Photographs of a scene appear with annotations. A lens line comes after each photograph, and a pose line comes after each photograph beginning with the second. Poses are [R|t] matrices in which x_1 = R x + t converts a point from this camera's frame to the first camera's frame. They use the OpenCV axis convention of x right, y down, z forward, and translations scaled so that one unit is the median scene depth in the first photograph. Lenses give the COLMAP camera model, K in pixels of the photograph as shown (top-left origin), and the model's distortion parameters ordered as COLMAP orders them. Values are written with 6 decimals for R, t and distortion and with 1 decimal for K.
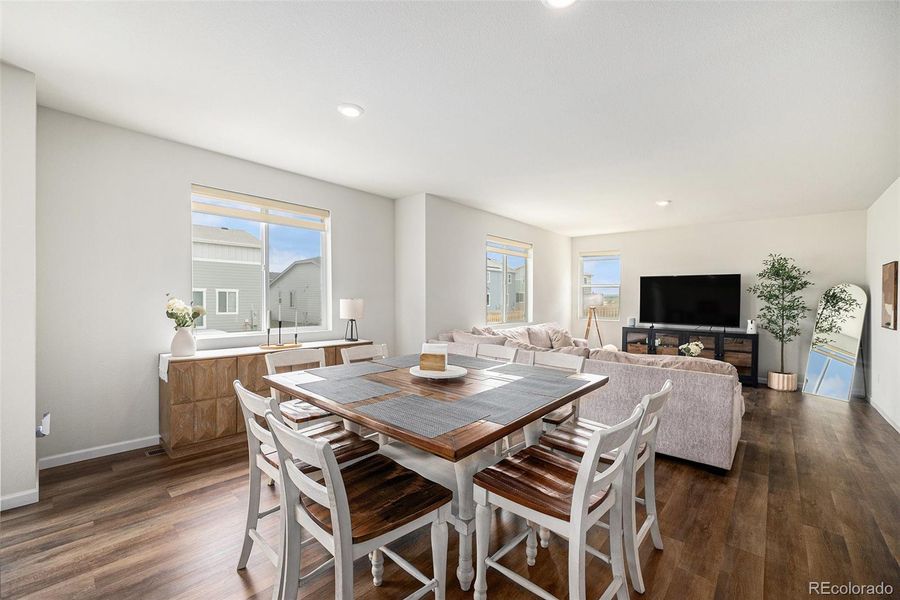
lens RADIAL K [[368.9, 0, 443.2], [0, 368.9, 294.8], [0, 0, 1]] dist [-0.015078, 0.001653]
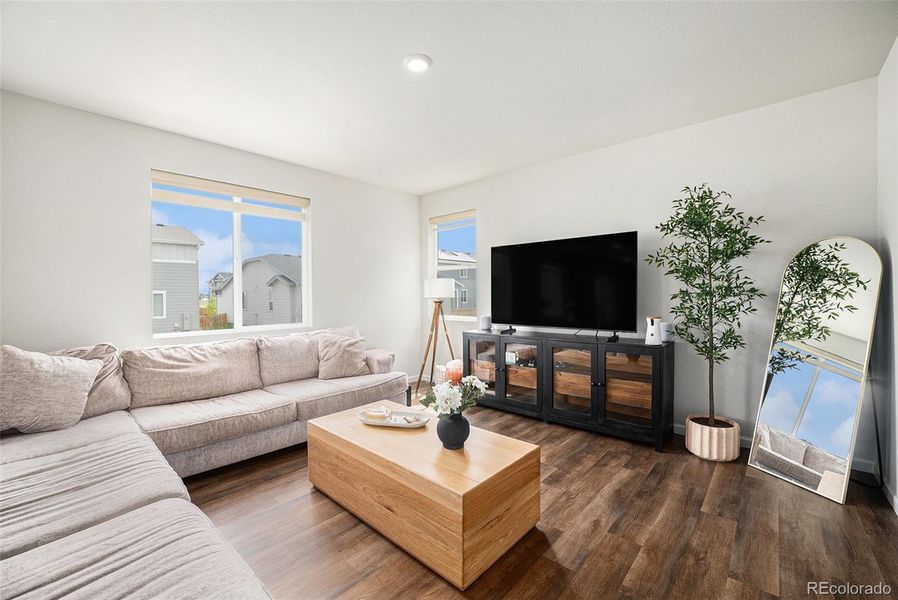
lens RADIAL K [[368.1, 0, 446.4], [0, 368.1, 295.3], [0, 0, 1]] dist [-0.015078, 0.001653]
pose [[0.999728, -0.021814, -0.008290, 0.564716], [0.021849, 0.999752, 0.004243, 0.029394], [0.008195, -0.004423, 0.999957, 0.487468]]
